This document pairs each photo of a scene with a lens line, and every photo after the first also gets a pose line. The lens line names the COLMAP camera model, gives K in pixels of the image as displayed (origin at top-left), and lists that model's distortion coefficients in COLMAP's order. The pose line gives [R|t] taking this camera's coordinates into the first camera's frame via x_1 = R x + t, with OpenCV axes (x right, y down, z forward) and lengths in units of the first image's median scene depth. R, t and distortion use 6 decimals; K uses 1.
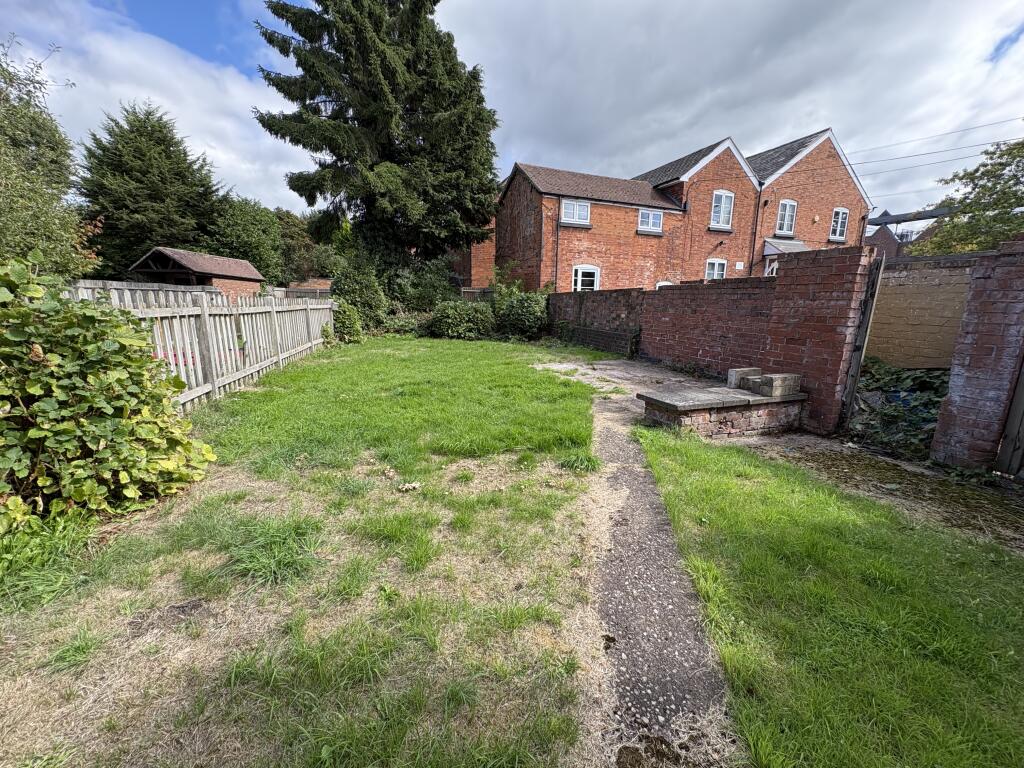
lens RADIAL K [[407.8, 0, 513.3], [0, 407.8, 384.4], [0, 0, 1]] dist [0.000791, 0.000059]
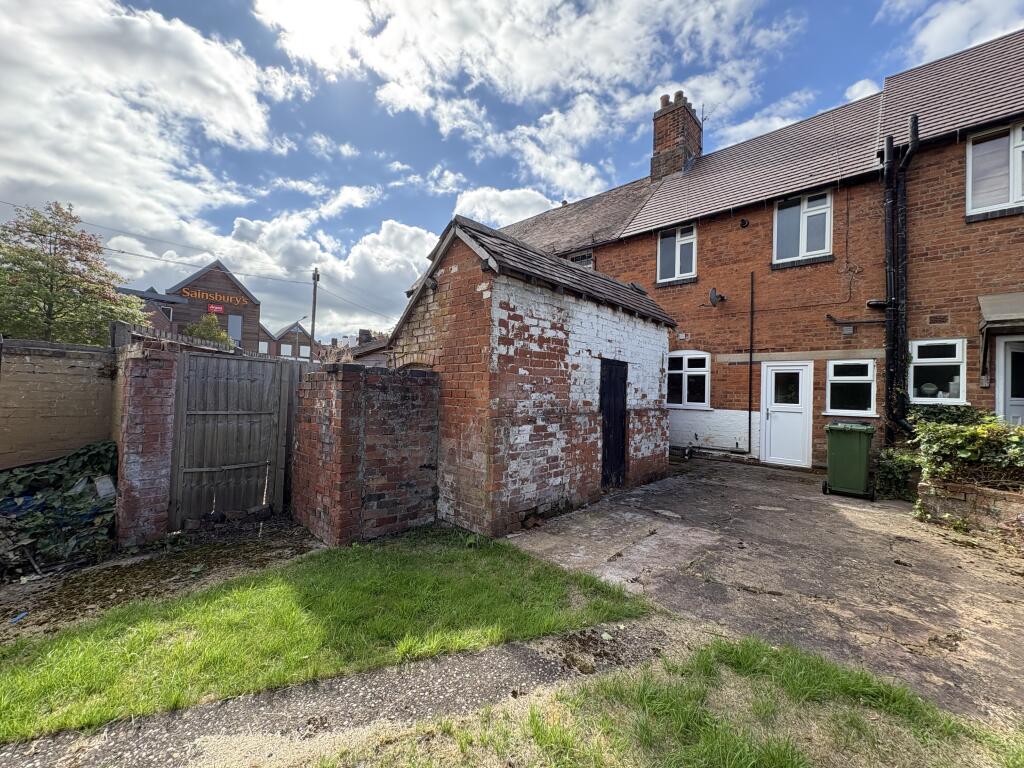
lens RADIAL K [[407.8, 0, 513.3], [0, 407.8, 384.4], [0, 0, 1]] dist [0.000791, 0.000059]
pose [[-0.523925, -0.013744, 0.851654, -0.384869], [0.133955, 0.986098, 0.098321, -0.208164], [-0.841165, 0.165596, -0.514800, 0.698907]]
